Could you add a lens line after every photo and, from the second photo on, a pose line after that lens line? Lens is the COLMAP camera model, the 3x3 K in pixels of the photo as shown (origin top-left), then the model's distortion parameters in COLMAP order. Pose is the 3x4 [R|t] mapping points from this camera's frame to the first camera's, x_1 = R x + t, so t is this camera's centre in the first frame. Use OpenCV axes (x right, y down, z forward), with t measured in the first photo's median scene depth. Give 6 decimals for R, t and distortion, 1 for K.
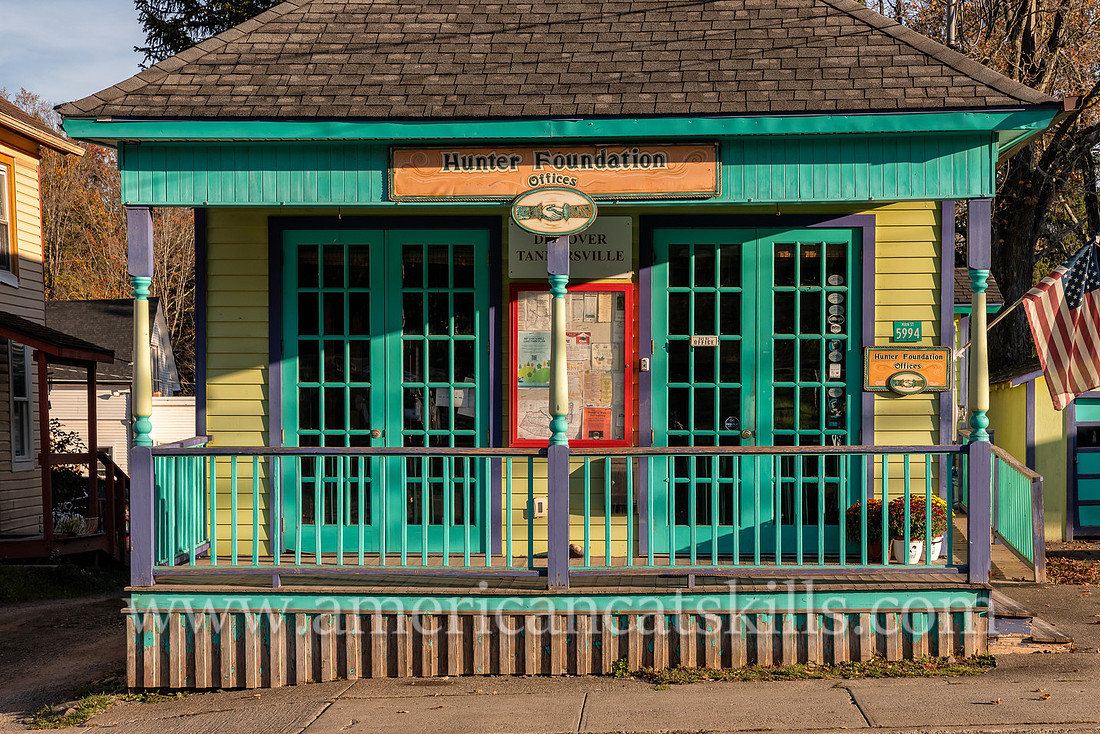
lens RADIAL K [[2114.0, 0, 549.8], [0, 2114.0, 489.5], [0, 0, 1]] dist [0.031538, 0.277892]
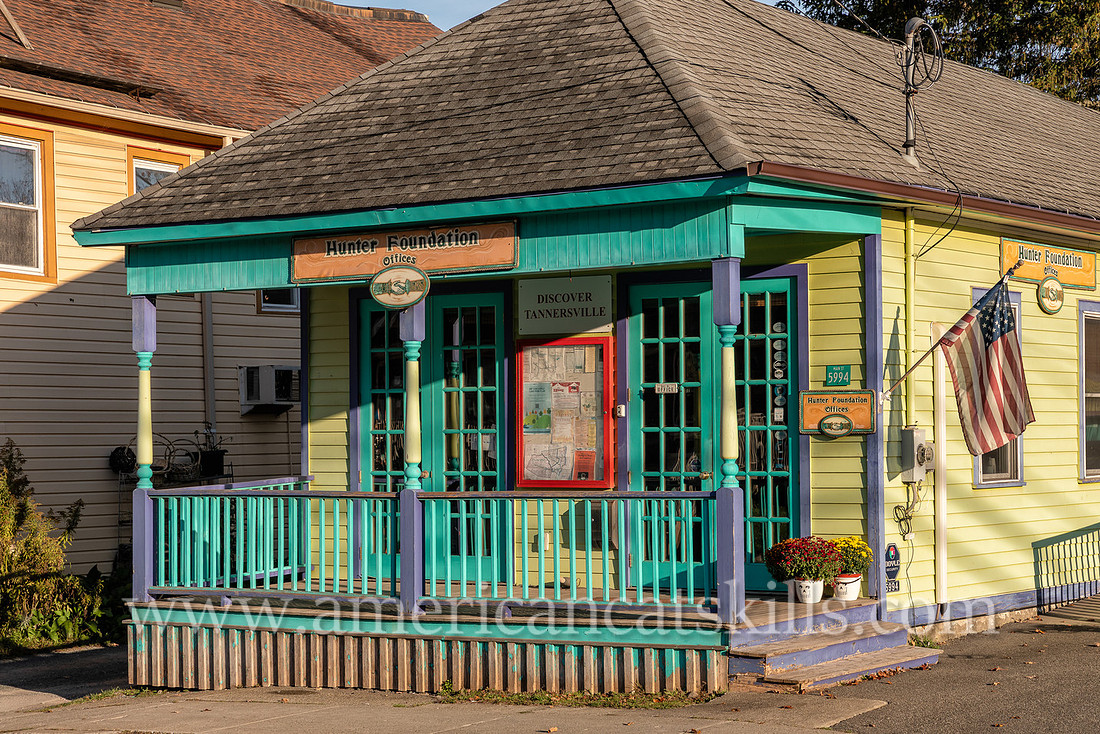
lens RADIAL K [[2301.1, 0, 550.0], [0, 2301.1, 367.0], [0, 0, 1]] dist [0.098973, -0.195366]
pose [[0.848795, -0.023597, -0.528195, 0.639457], [-0.007230, 0.998392, -0.056221, -0.015159], [0.528673, 0.051539, 0.847260, -0.017364]]
